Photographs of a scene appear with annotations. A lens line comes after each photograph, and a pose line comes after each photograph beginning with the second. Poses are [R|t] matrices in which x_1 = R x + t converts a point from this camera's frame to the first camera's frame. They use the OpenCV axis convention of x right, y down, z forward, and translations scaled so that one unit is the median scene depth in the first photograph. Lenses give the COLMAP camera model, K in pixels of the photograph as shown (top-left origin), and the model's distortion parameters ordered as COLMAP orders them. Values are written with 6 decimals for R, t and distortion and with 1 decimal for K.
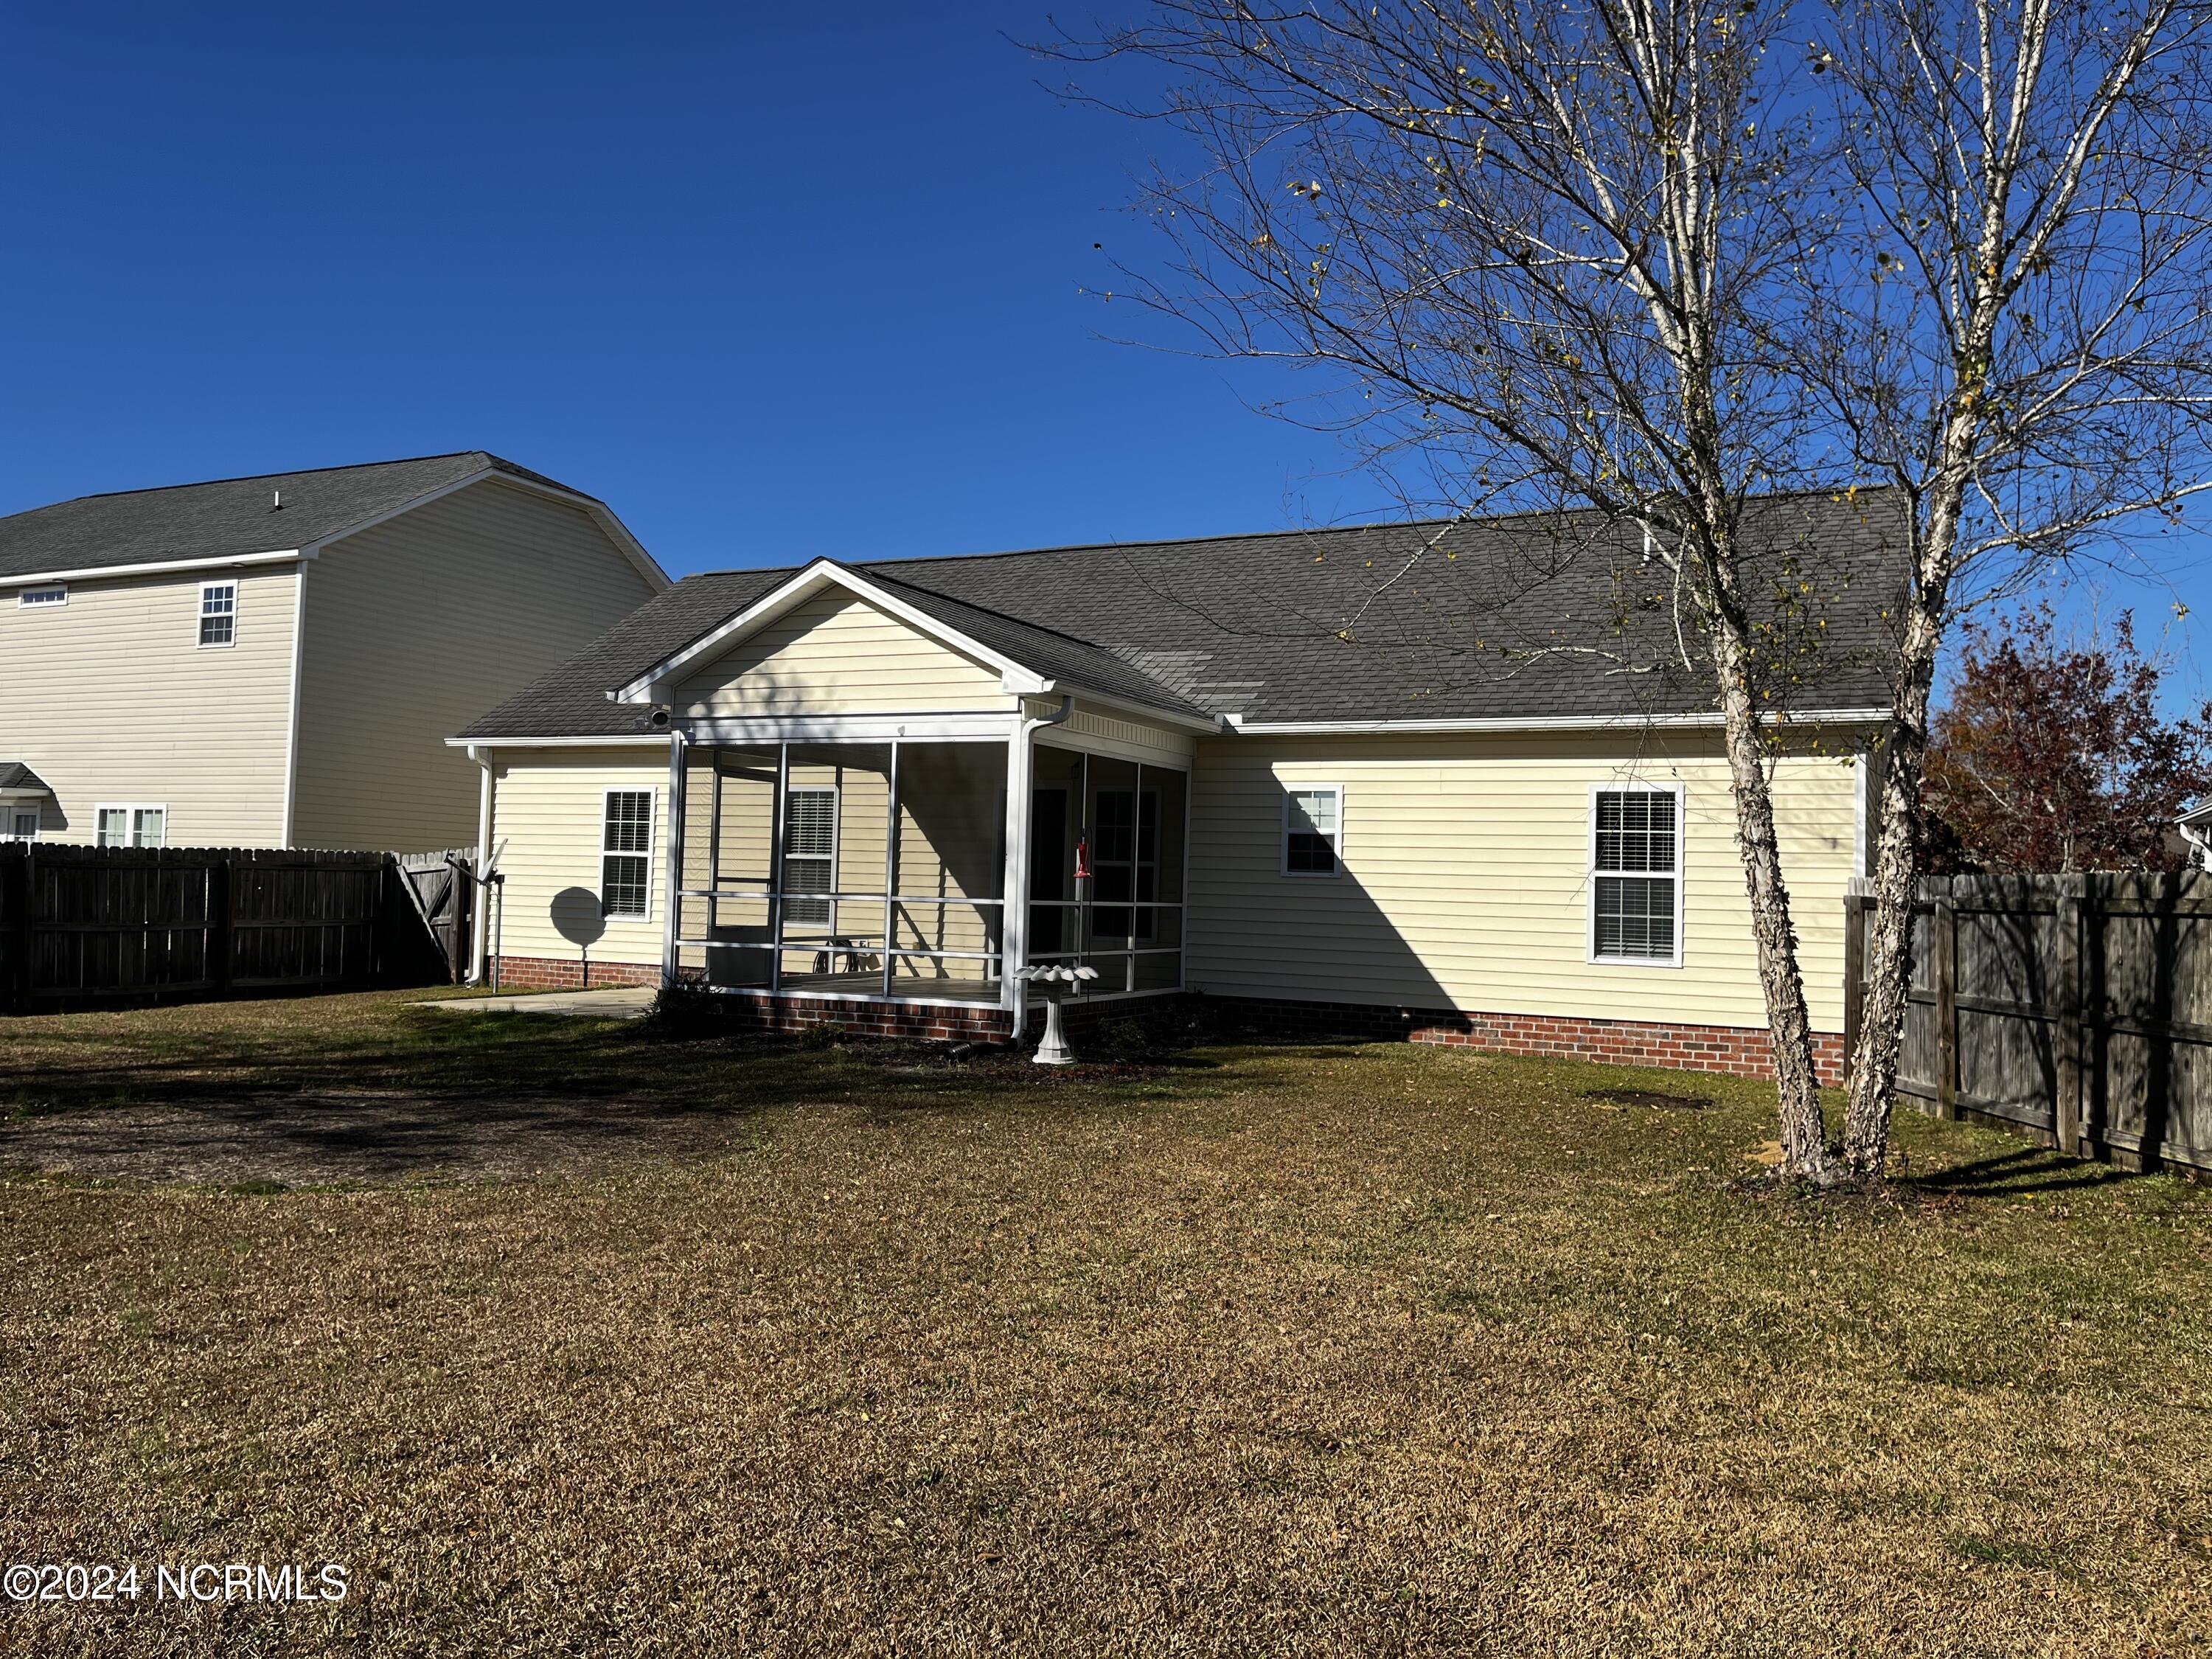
lens RADIAL K [[1666.1, 0, 1104.8], [0, 1666.1, 812.7], [0, 0, 1]] dist [0.061923, -0.059481]
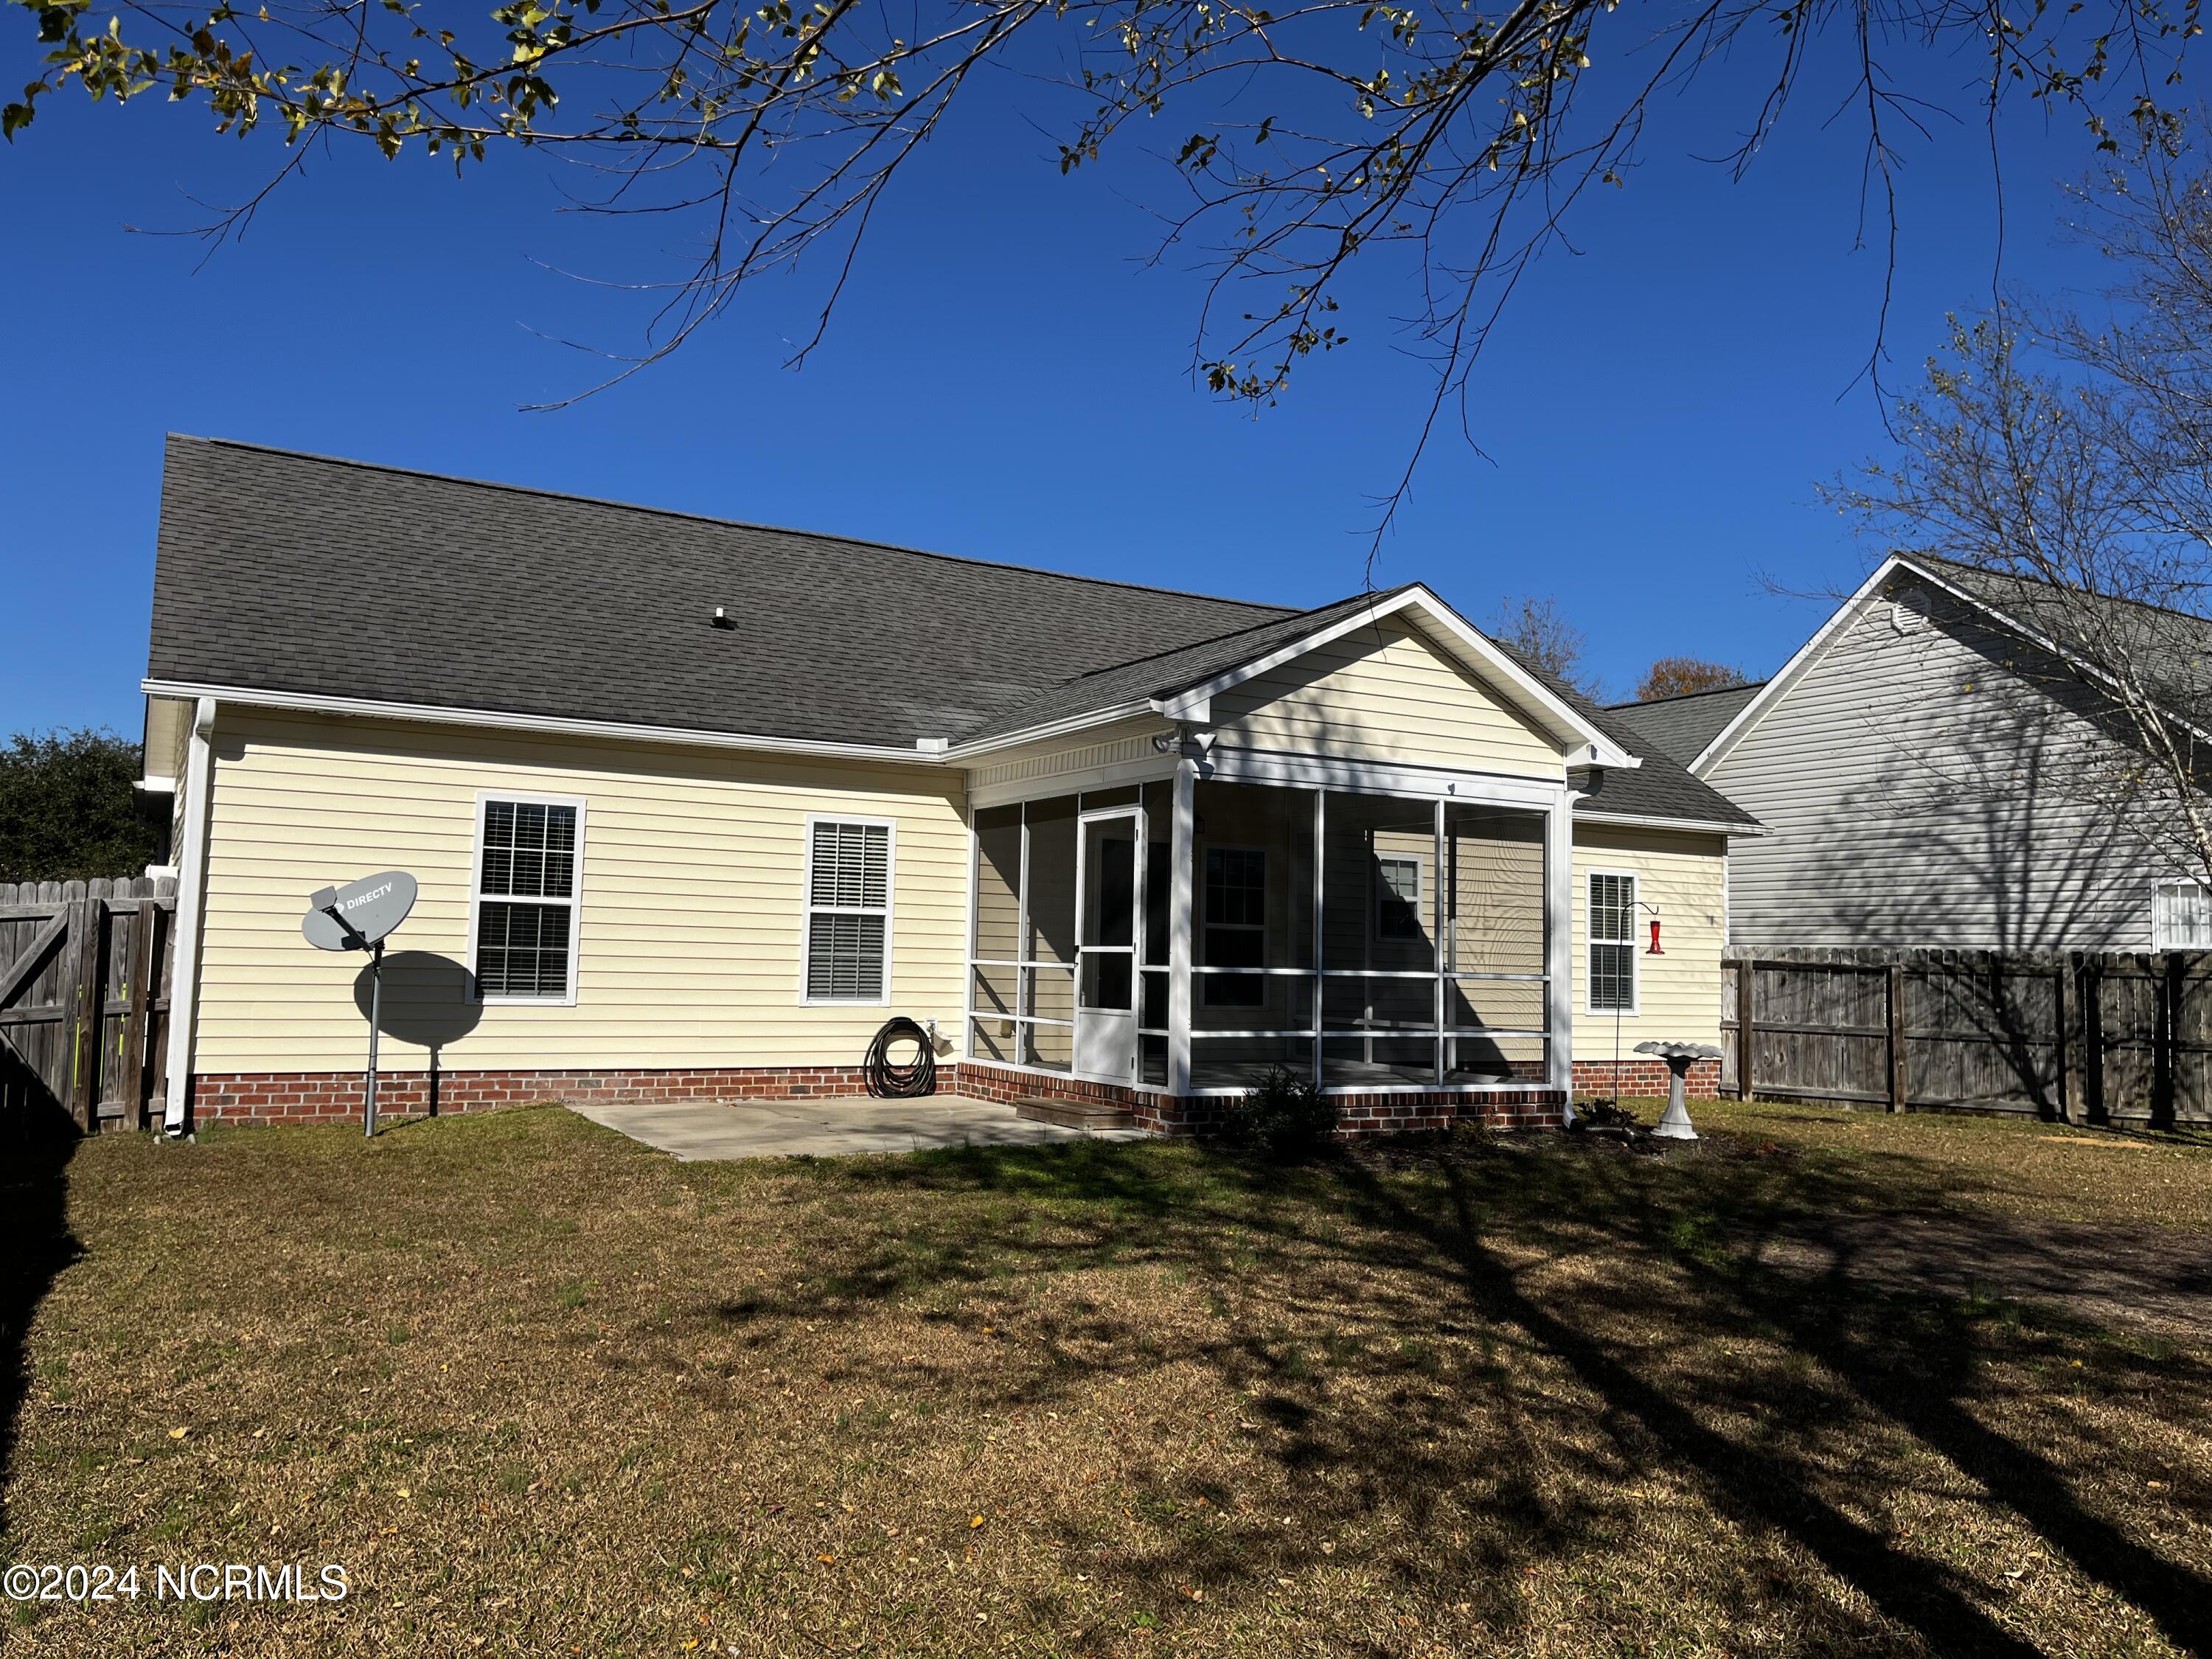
lens RADIAL K [[1666.1, 0, 1093.2], [0, 1666.1, 840.6], [0, 0, 1]] dist [0.061923, -0.059481]
pose [[0.574960, 0.044812, 0.816954, -0.763031], [-0.047979, 0.998627, -0.021010, 0.005456], [-0.816774, -0.027117, 0.576320, 0.499533]]
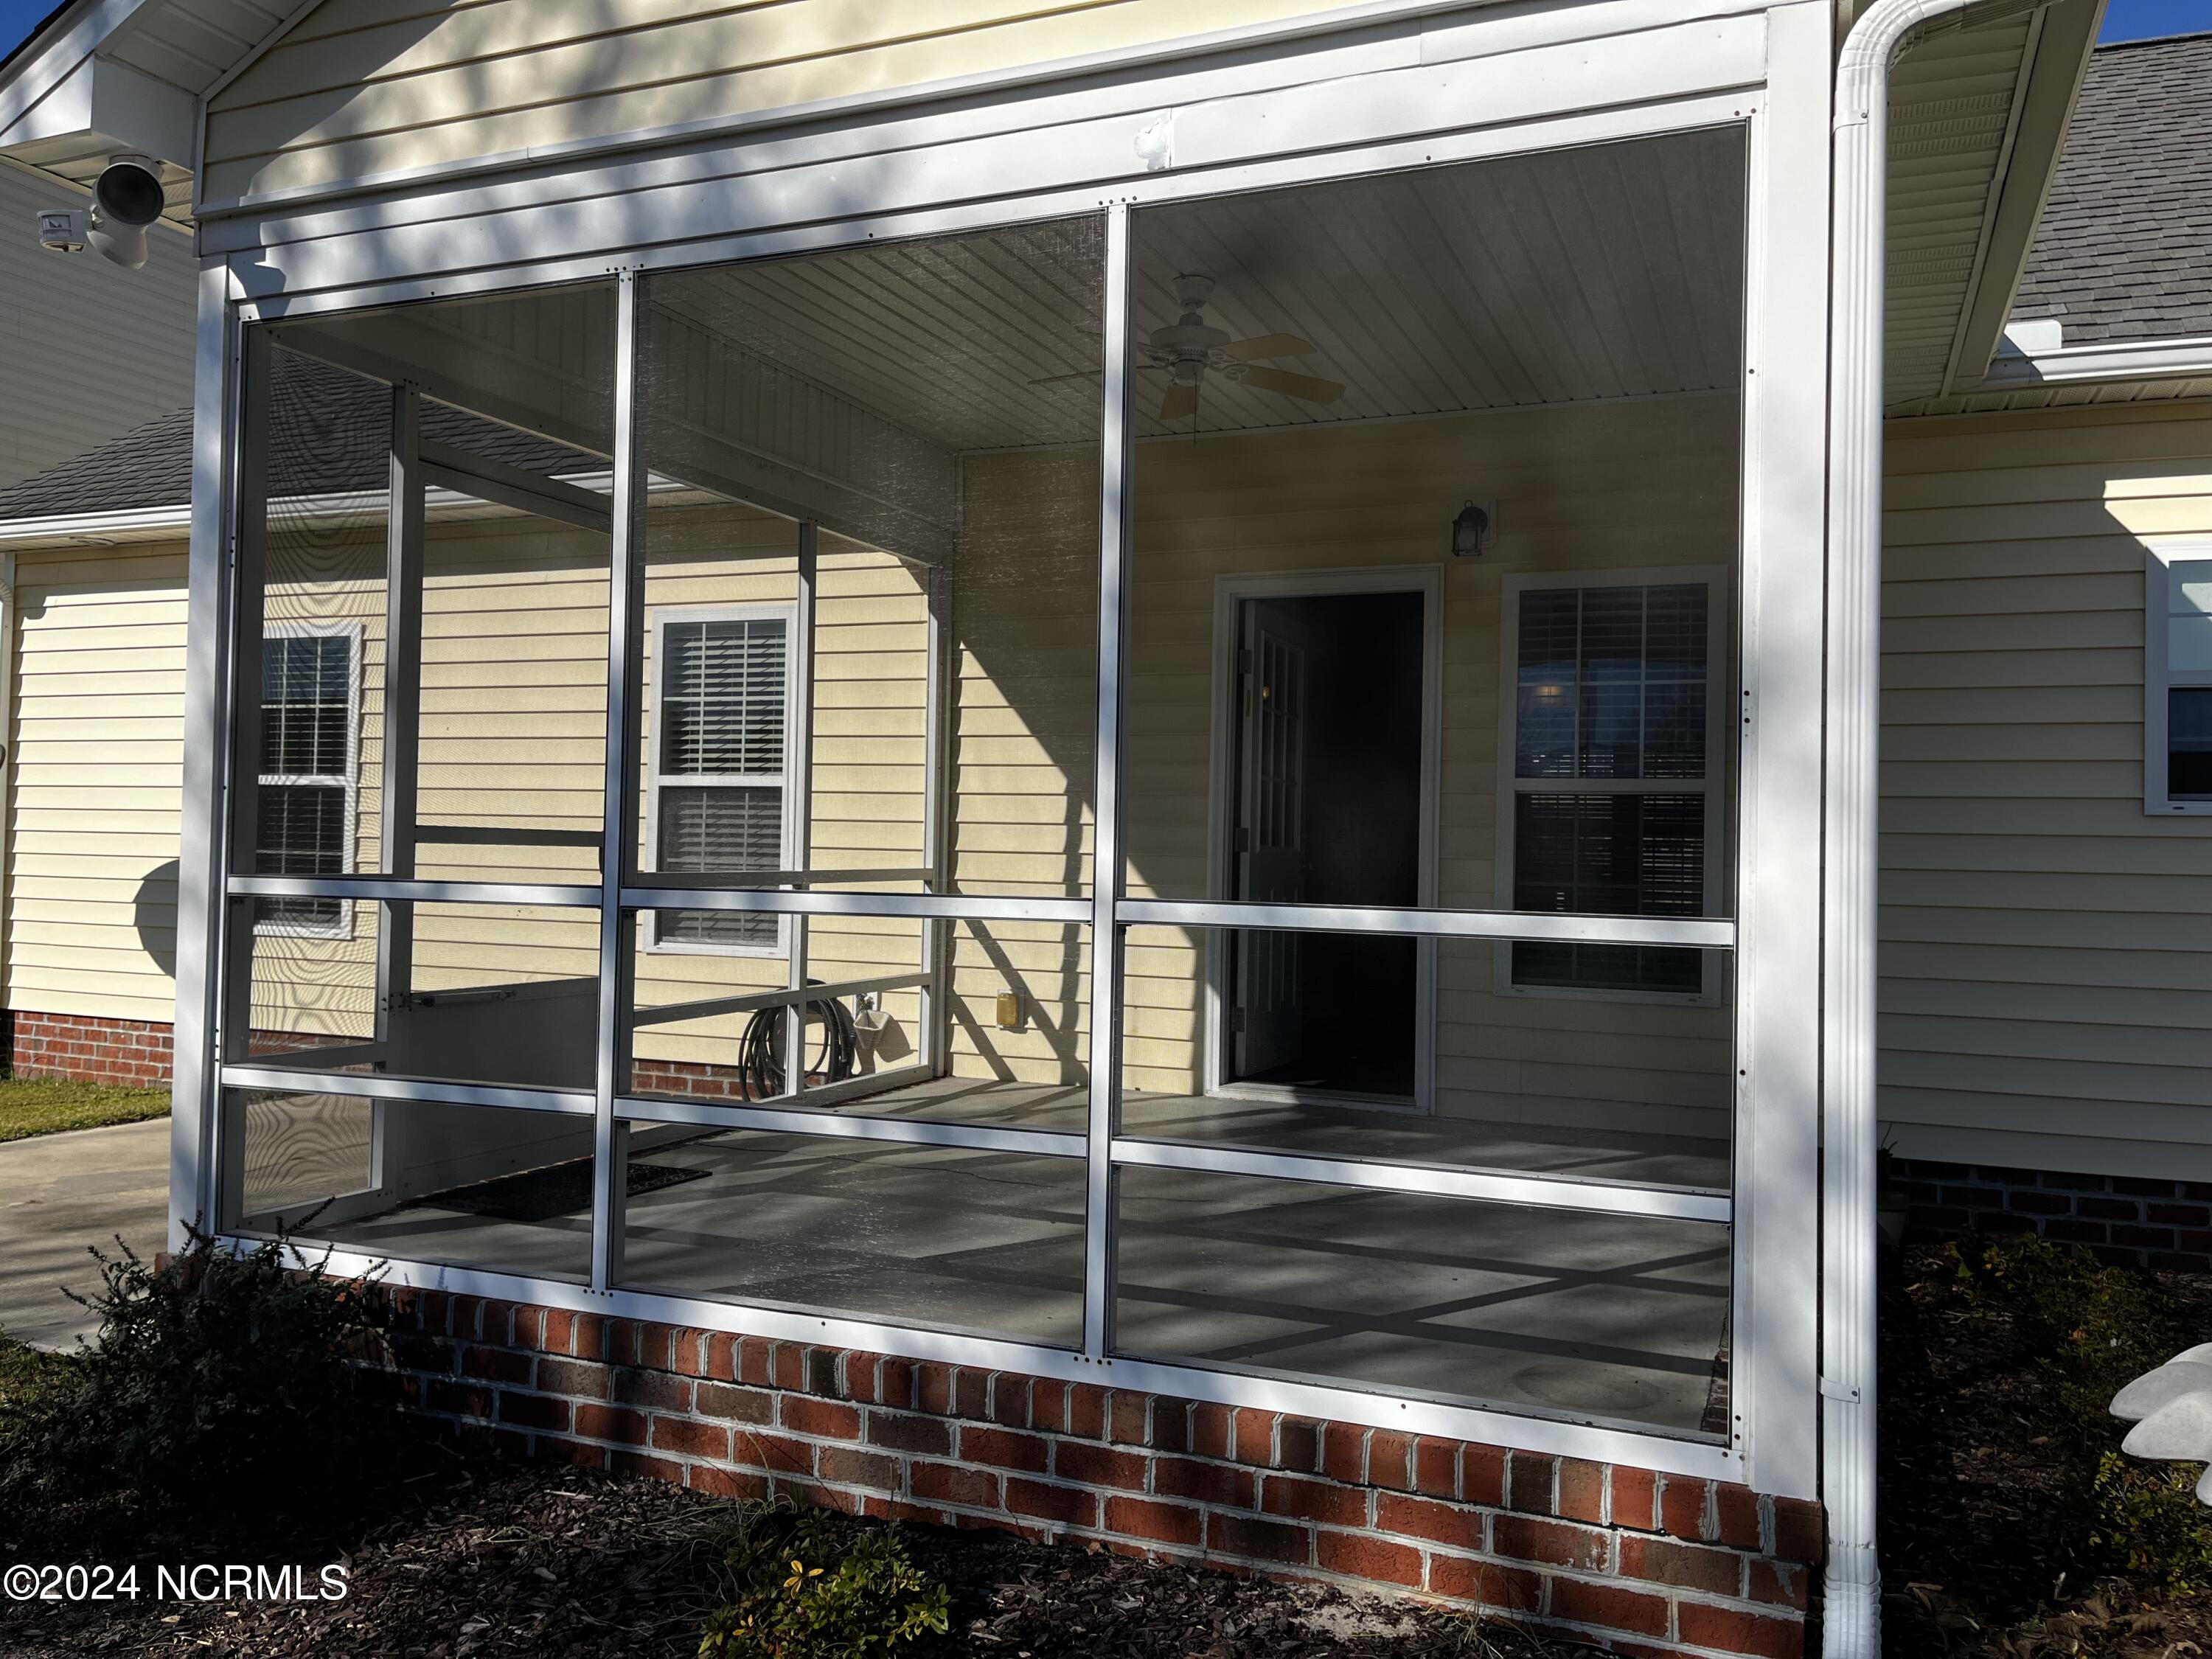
lens RADIAL K [[1666.1, 0, 1109.1], [0, 1666.1, 827.7], [0, 0, 1]] dist [0.061923, -0.059481]
pose [[0.998317, -0.007072, 0.057566, -0.111615], [0.005129, 0.999415, 0.033822, 0.025470], [-0.057772, -0.033469, 0.997769, 0.610661]]
